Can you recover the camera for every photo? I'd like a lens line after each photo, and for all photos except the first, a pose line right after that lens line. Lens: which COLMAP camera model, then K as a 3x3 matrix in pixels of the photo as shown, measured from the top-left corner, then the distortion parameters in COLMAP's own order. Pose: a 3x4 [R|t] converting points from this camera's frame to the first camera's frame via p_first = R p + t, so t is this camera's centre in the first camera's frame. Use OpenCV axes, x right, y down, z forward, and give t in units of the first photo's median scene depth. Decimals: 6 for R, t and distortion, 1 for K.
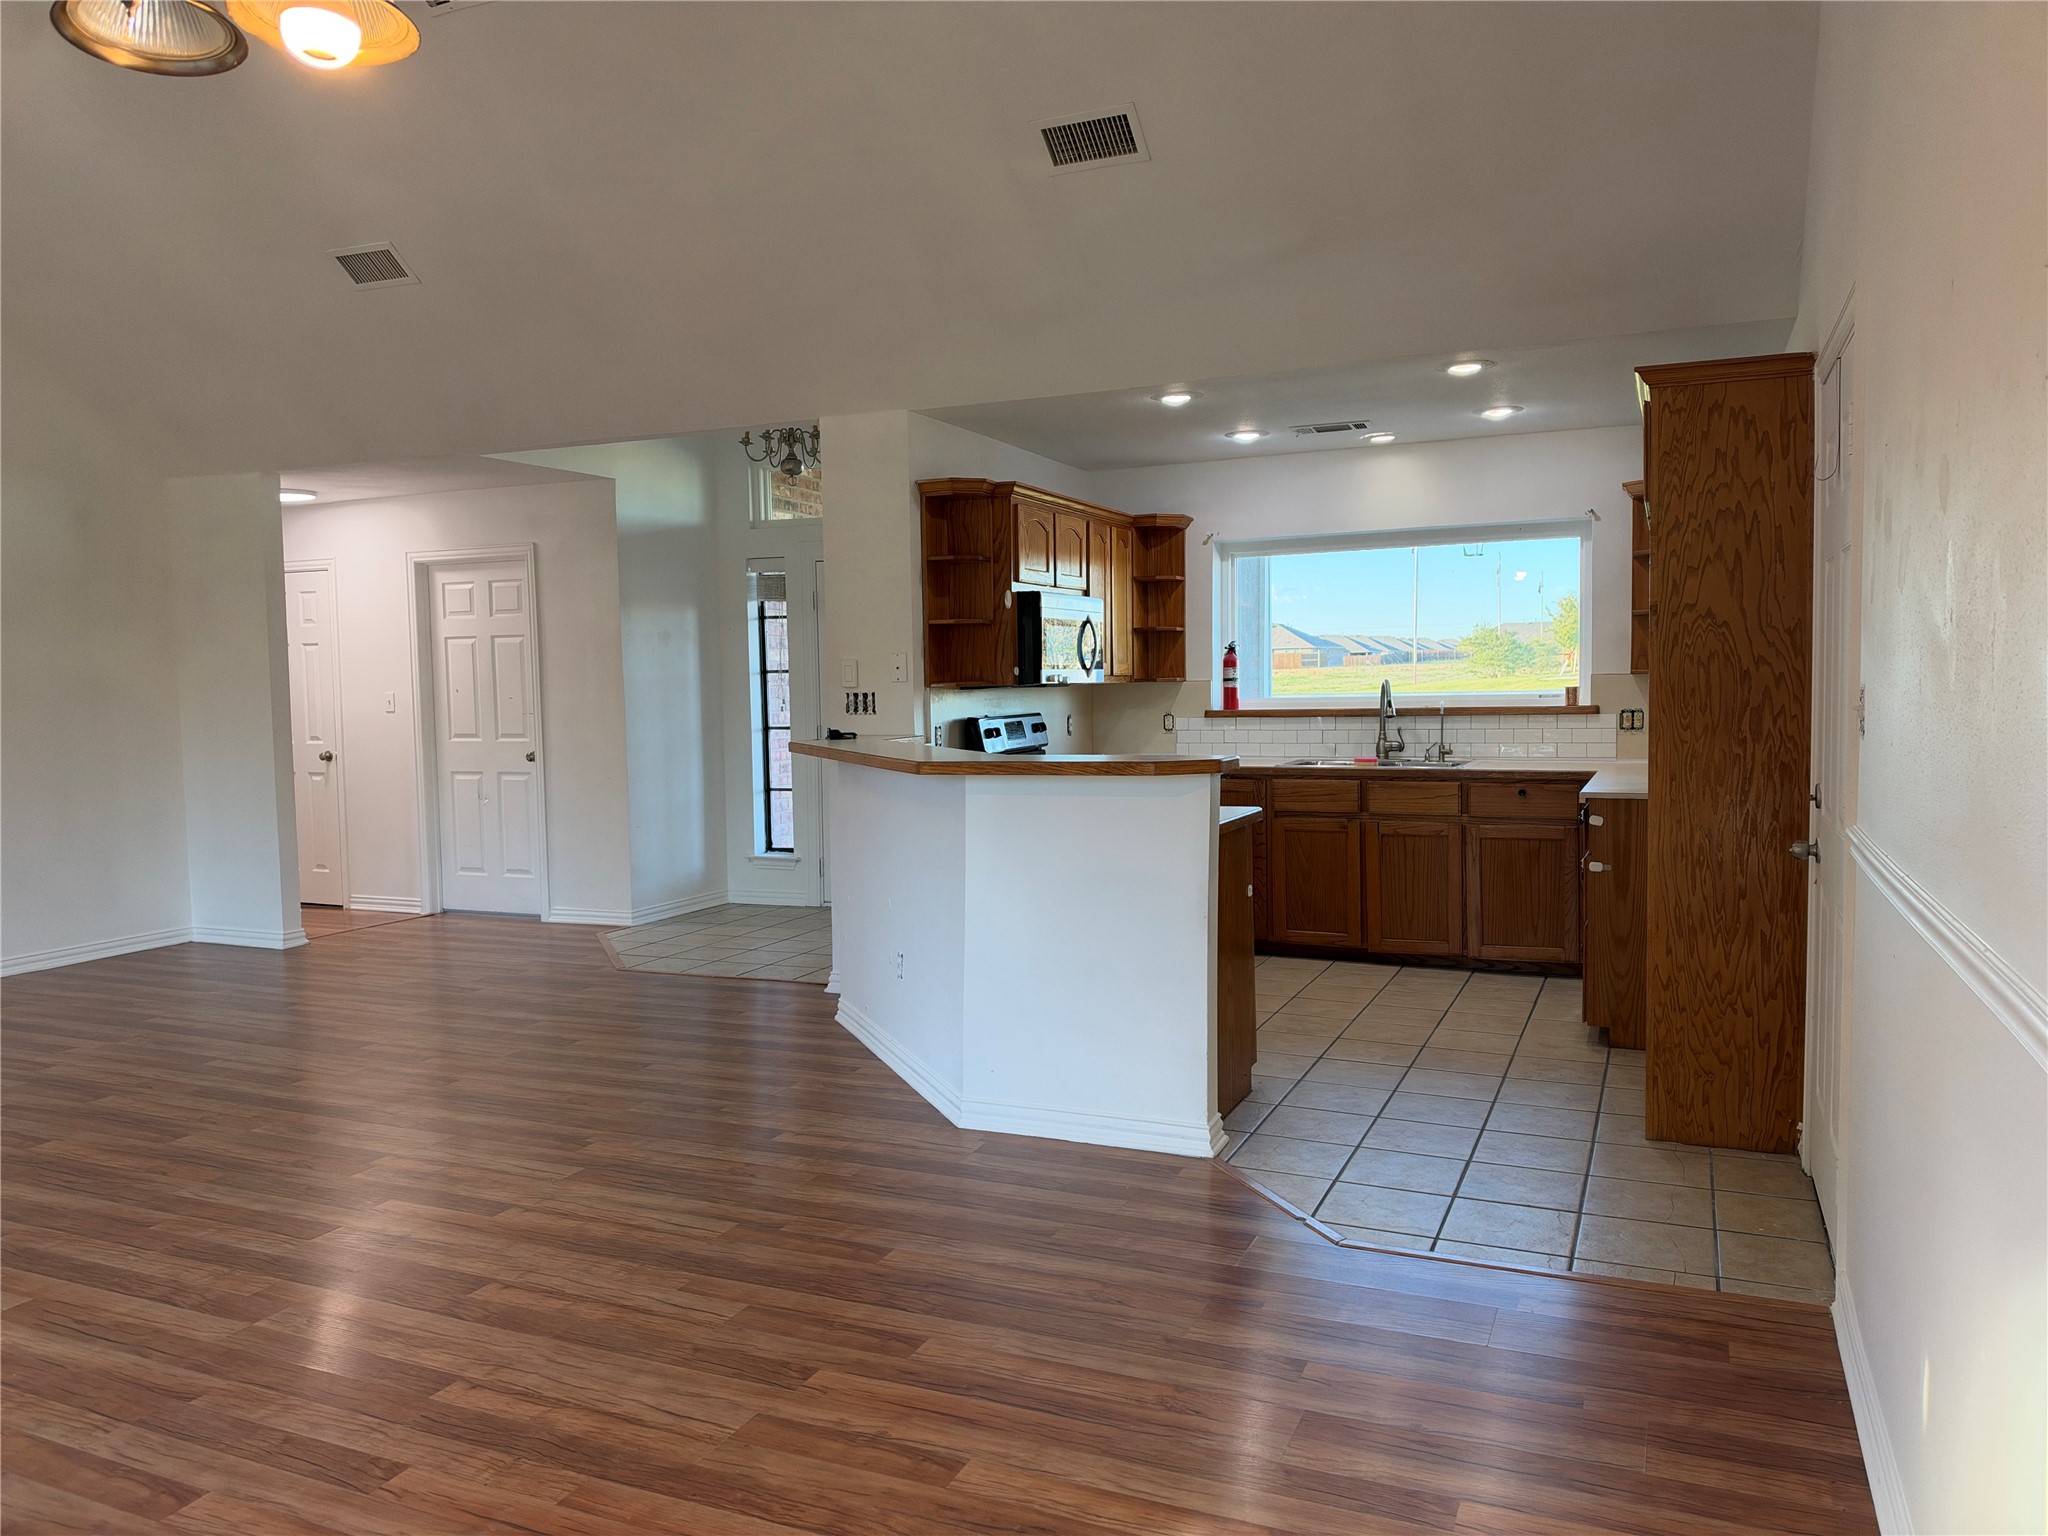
lens RADIAL K [[1471.8, 0, 1019.2], [0, 1471.8, 771.2], [0, 0, 1]] dist [-0.000436, -0.000410]
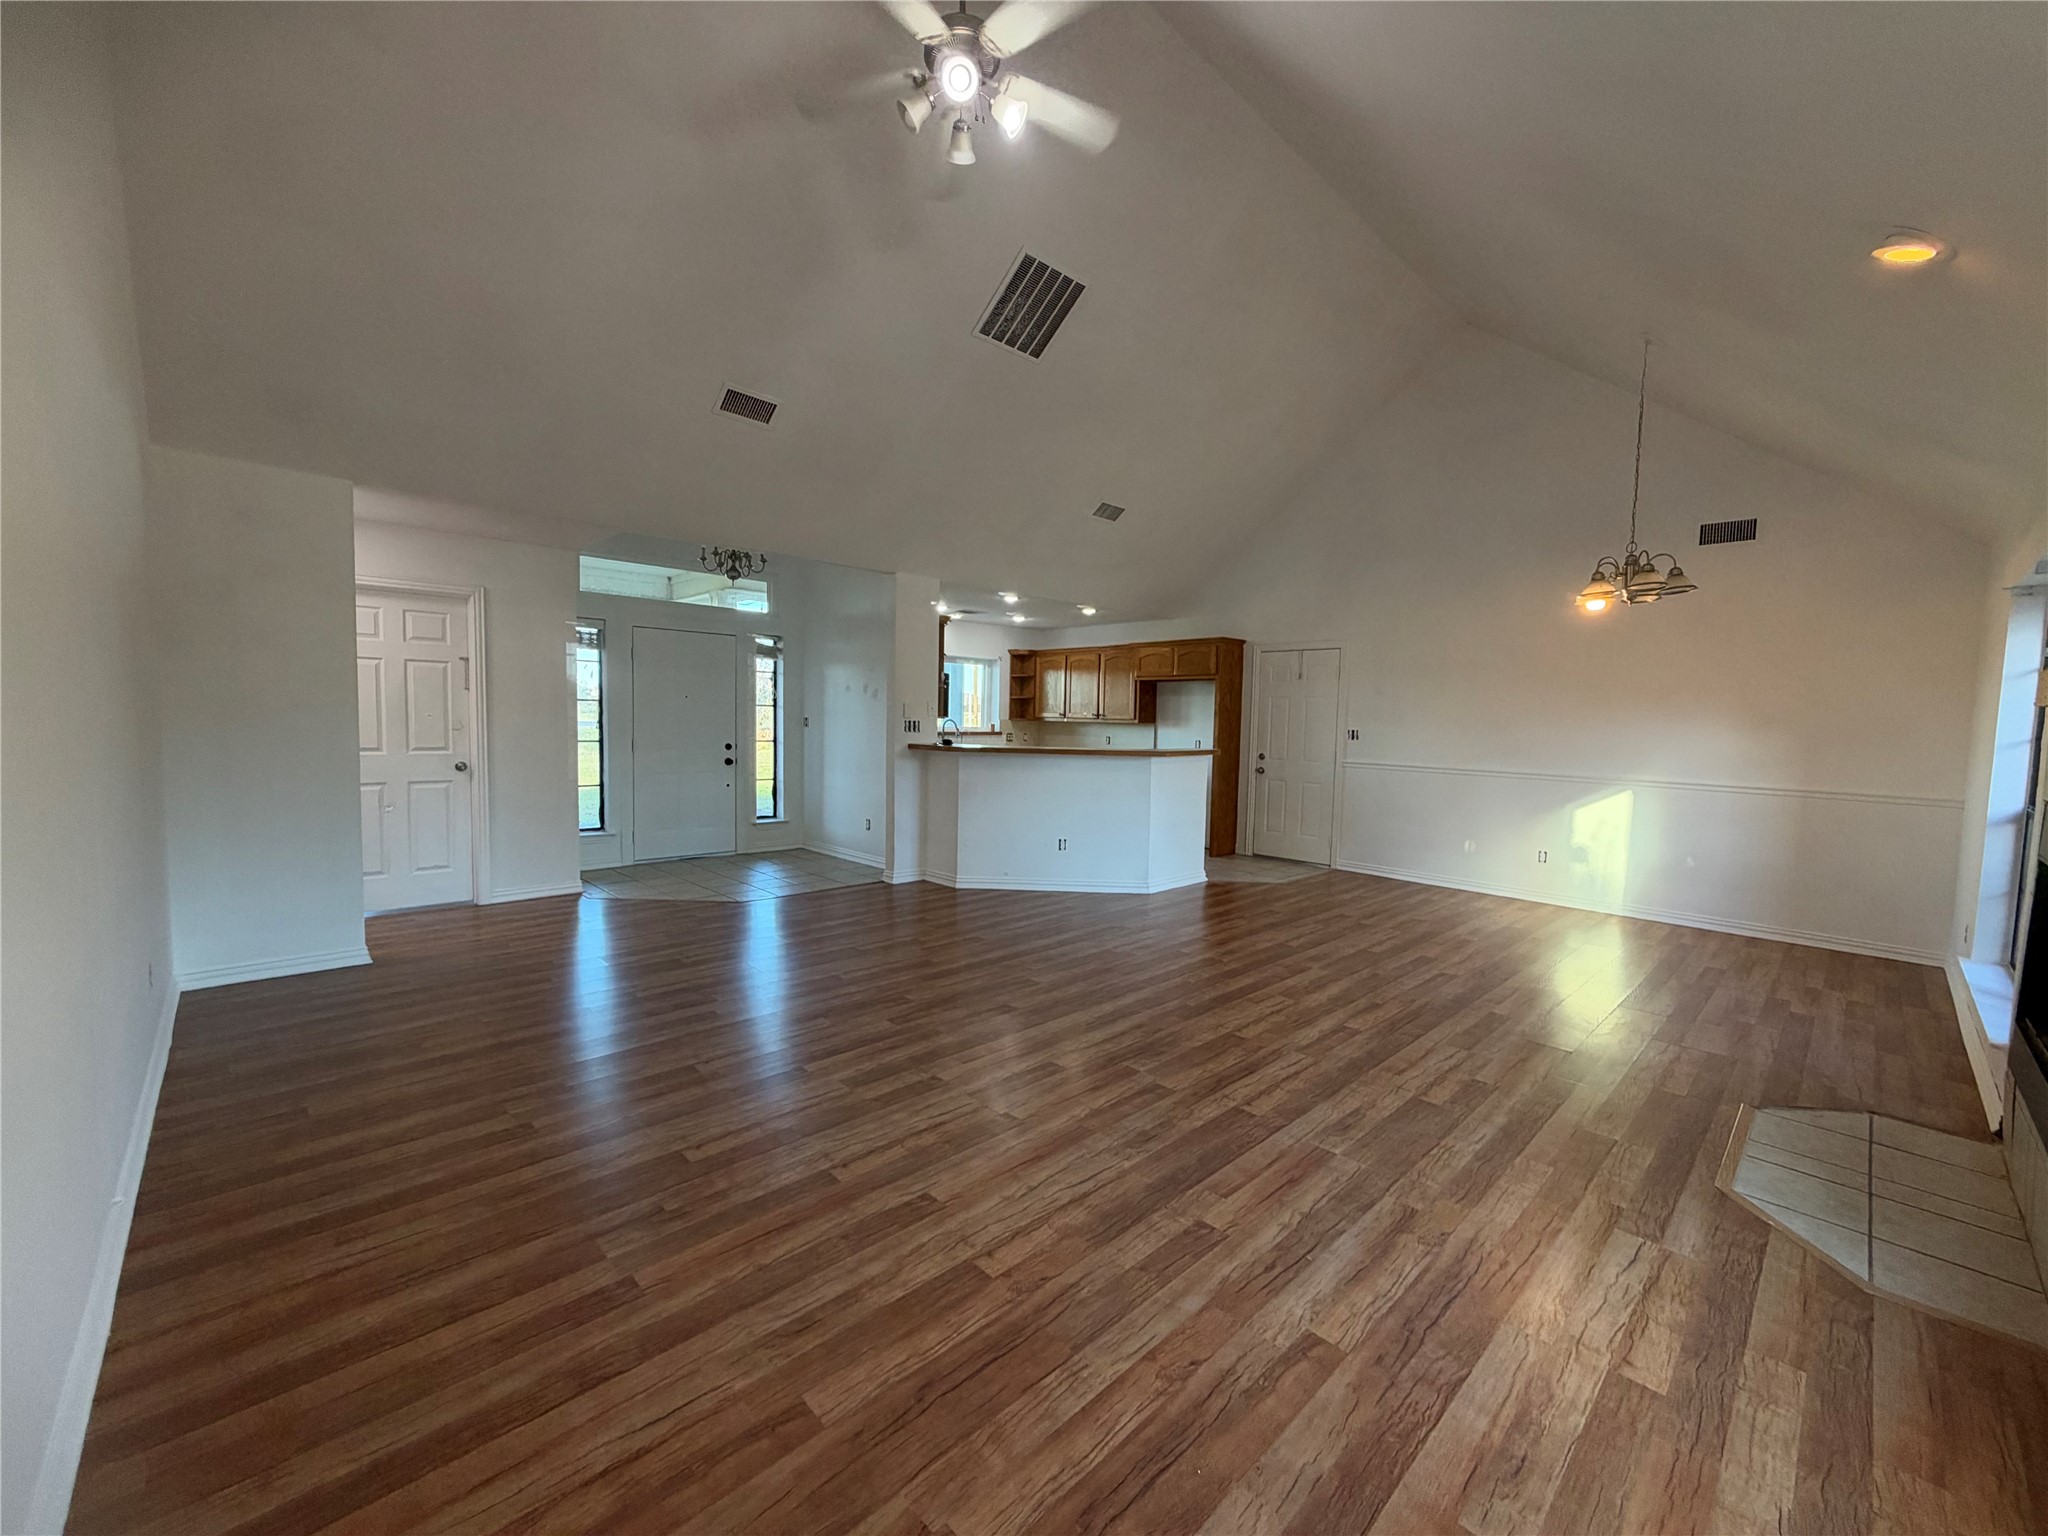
lens RADIAL K [[813.1, 0, 1013.7], [0, 813.1, 771.9], [0, 0, 1]] dist [0.006785, 0.000771]
pose [[0.376867, -0.035747, 0.925577, -0.944543], [0.032036, 0.999160, 0.025545, -0.009448], [-0.925713, 0.020024, 0.377696, 0.439212]]
